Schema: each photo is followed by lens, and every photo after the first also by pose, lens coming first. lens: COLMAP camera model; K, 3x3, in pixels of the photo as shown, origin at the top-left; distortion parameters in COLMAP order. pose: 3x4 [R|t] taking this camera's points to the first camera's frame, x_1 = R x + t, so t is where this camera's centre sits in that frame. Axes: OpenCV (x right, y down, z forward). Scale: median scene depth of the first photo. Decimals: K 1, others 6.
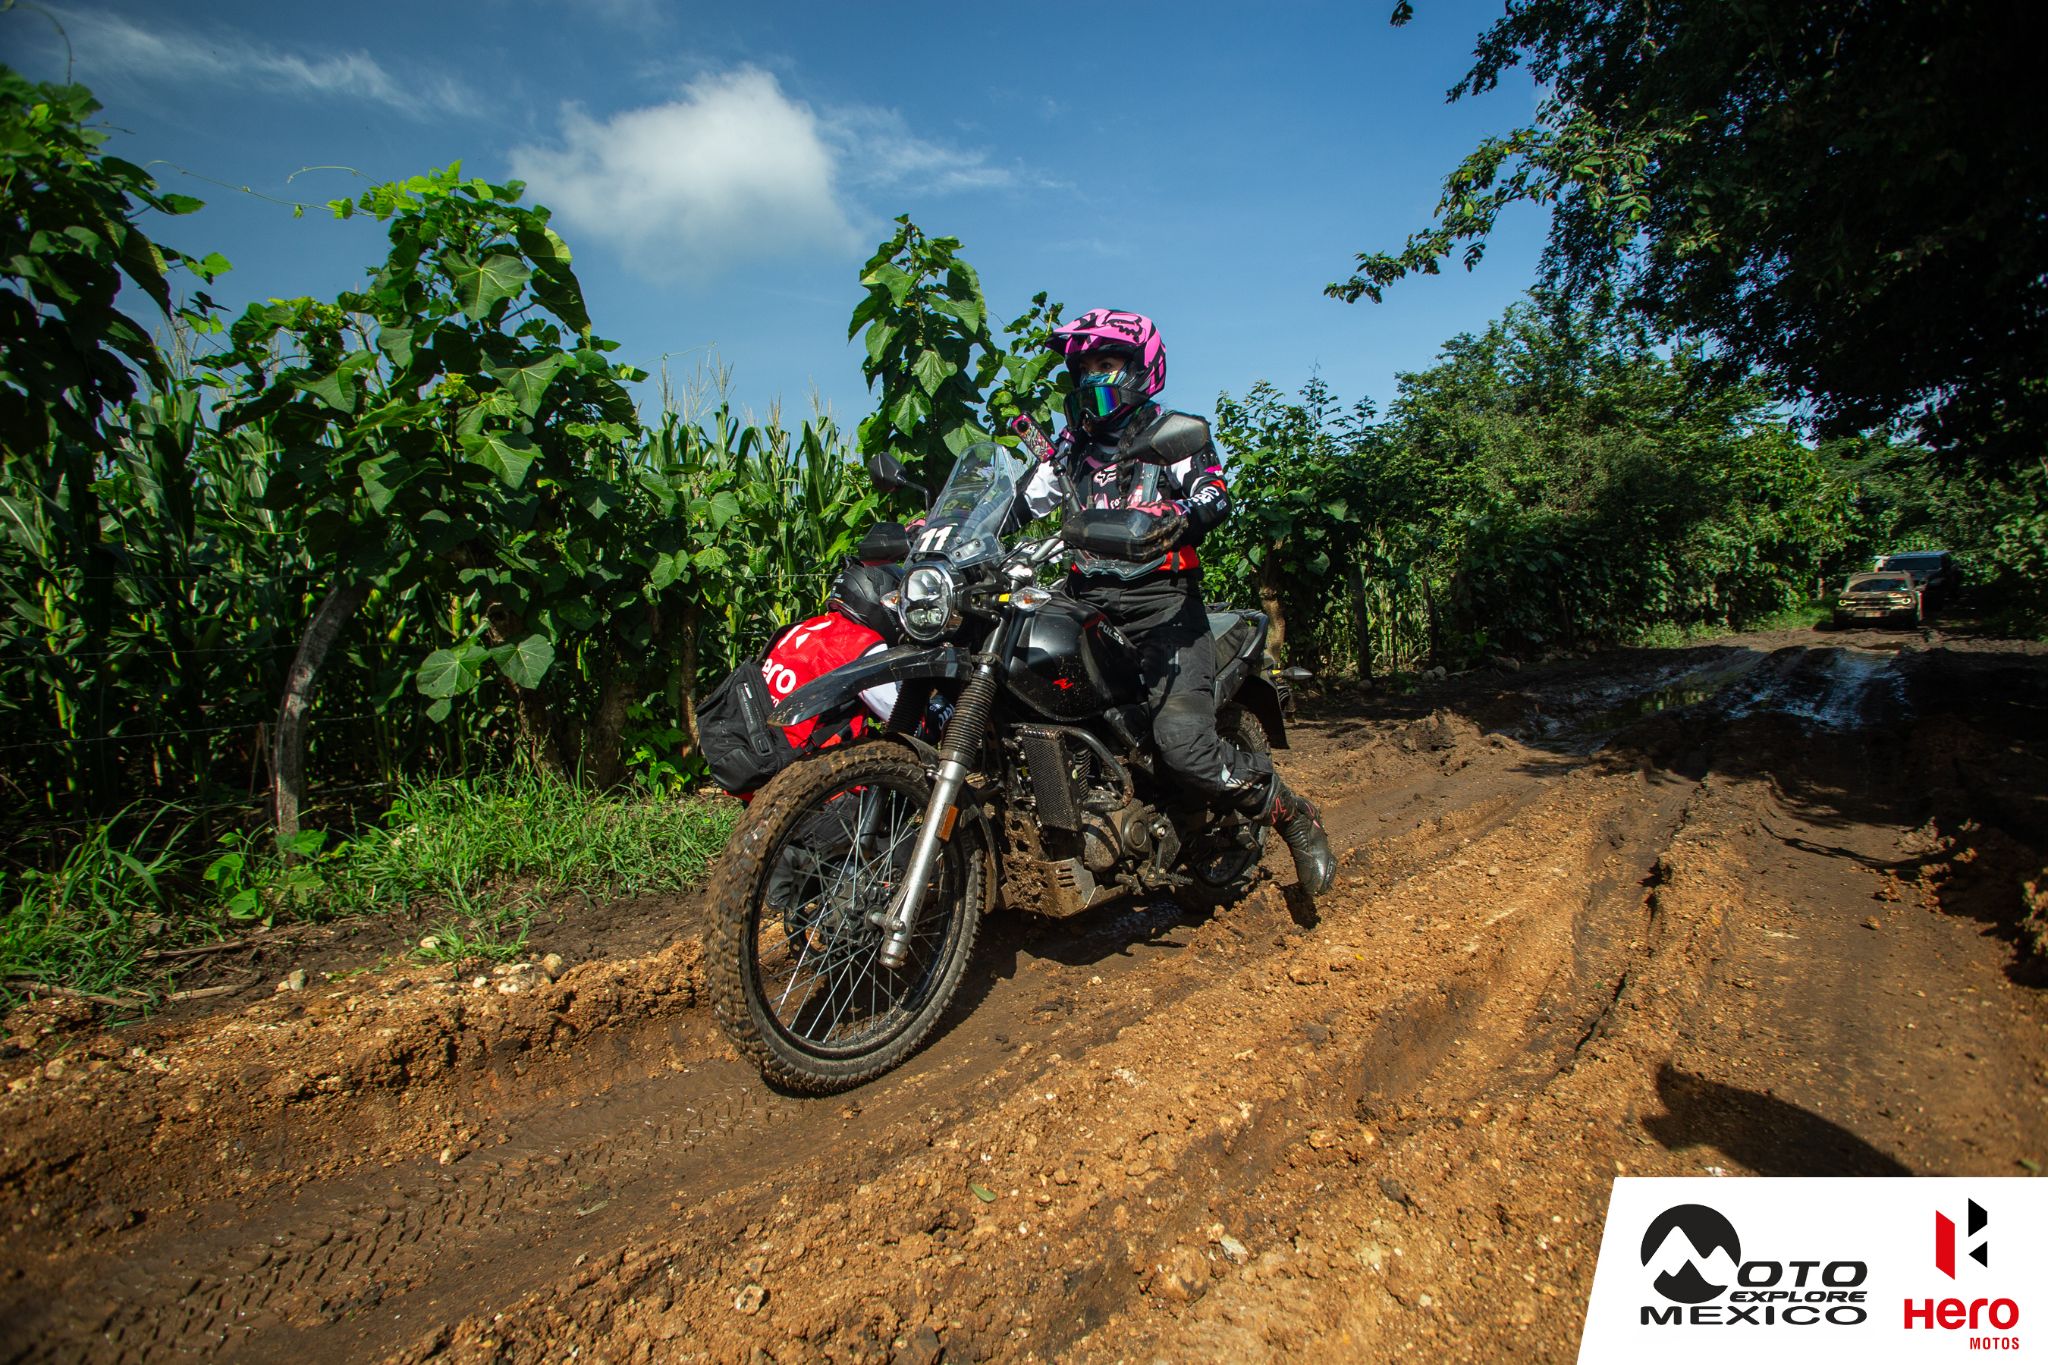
lens RADIAL K [[1004.0, 0, 1015.5], [0, 1004.0, 695.1], [0, 0, 1]] dist [-0.059534, 0.033964]
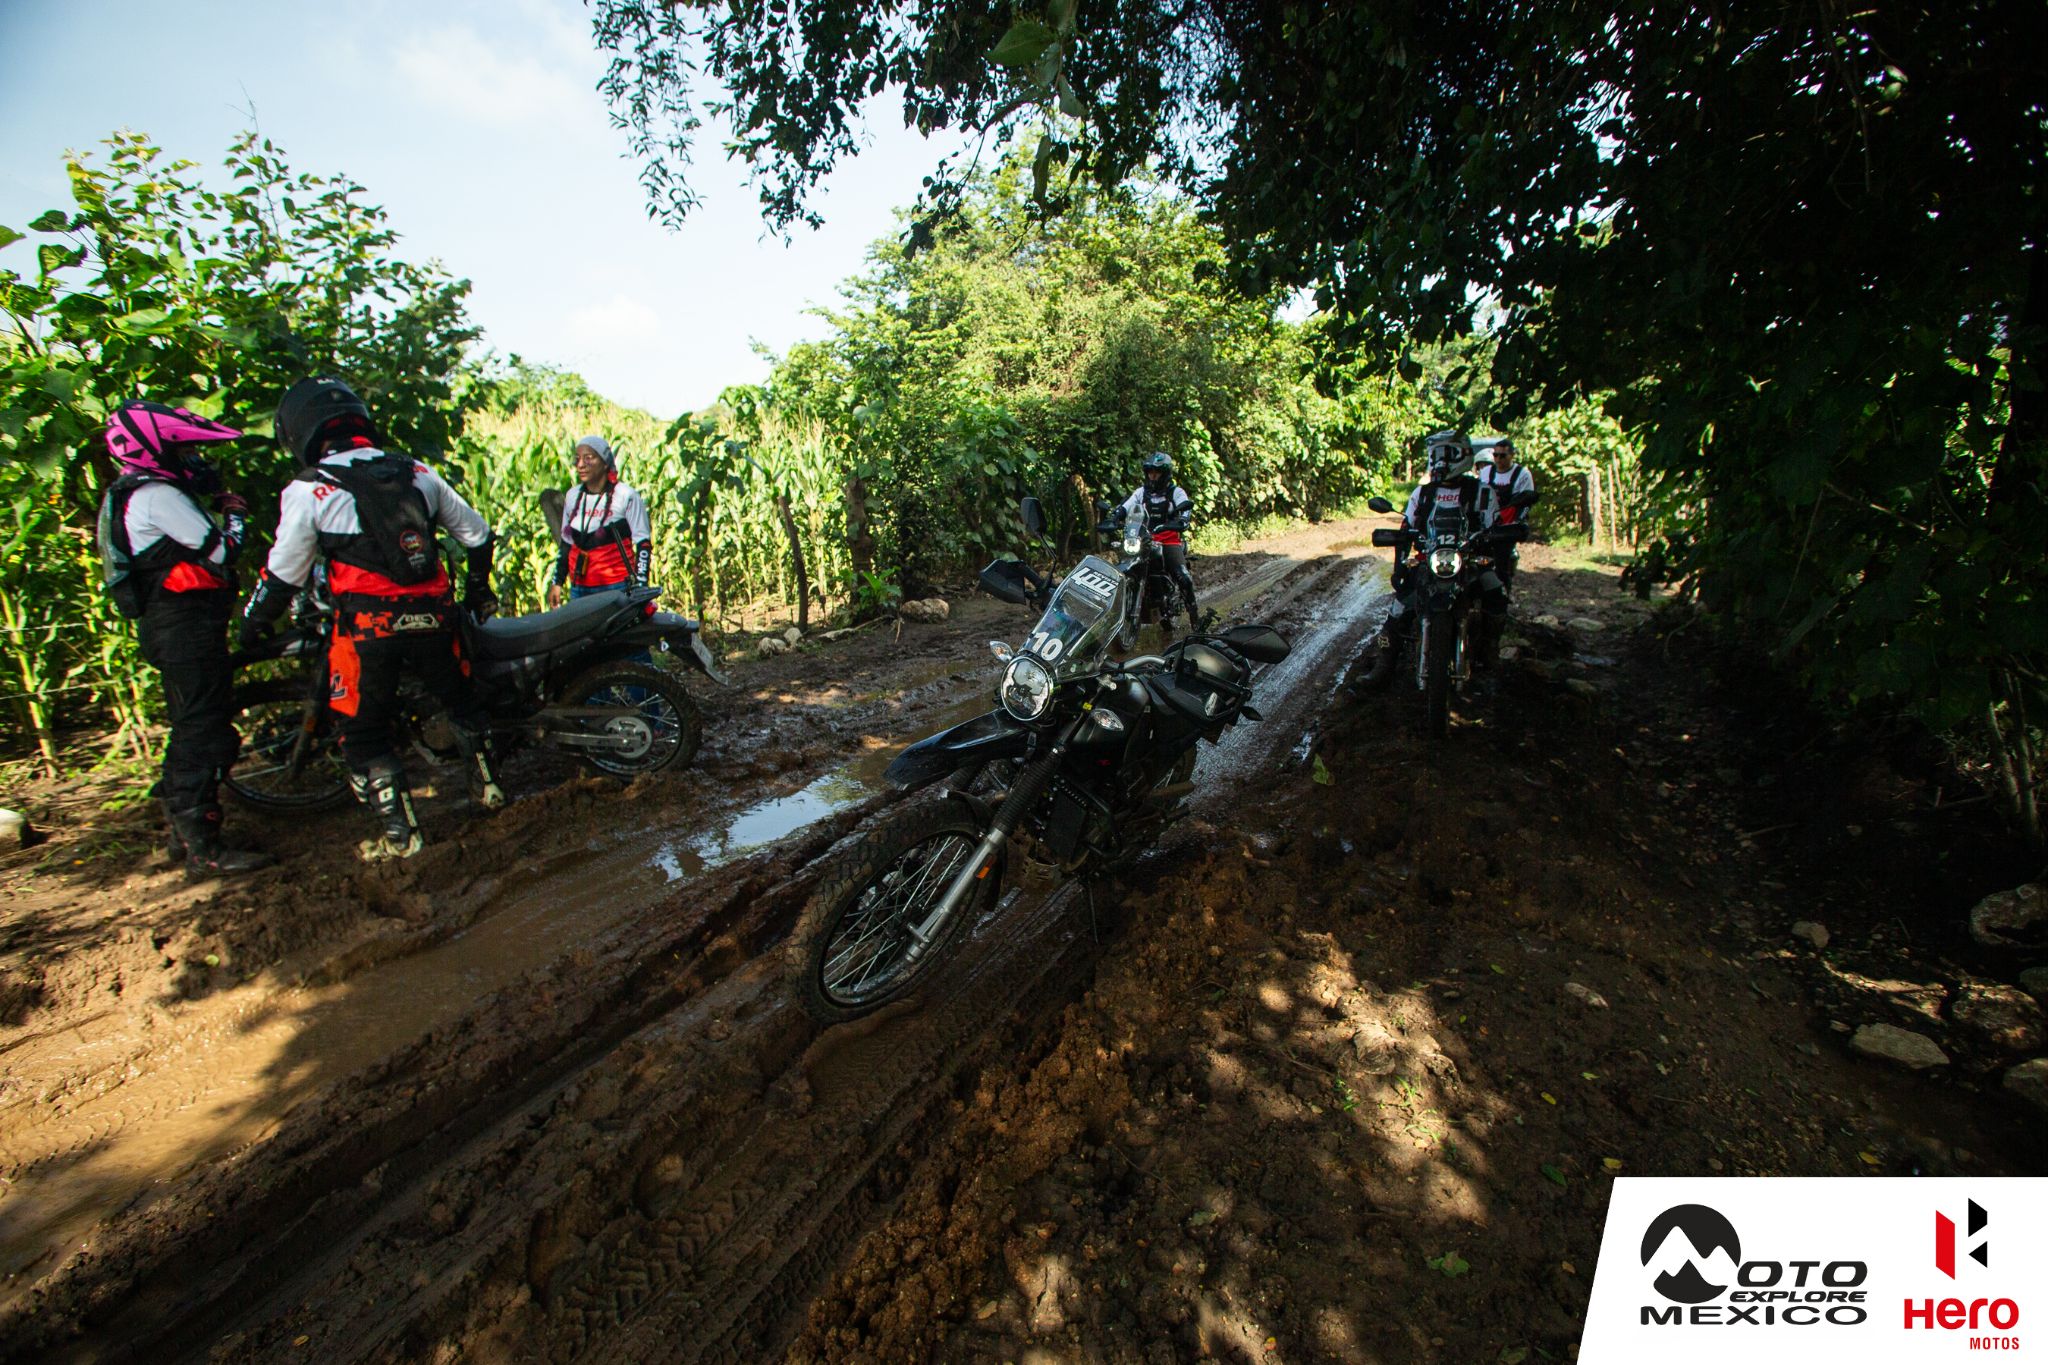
lens RADIAL K [[1004.0, 0, 1015.5], [0, 1004.0, 695.1], [0, 0, 1]] dist [-0.059534, 0.033964]
pose [[0.958679, -0.055587, 0.279008, 0.269523], [0.018312, 0.990749, 0.134466, -0.052139], [-0.283901, -0.123801, 0.950828, 0.211226]]
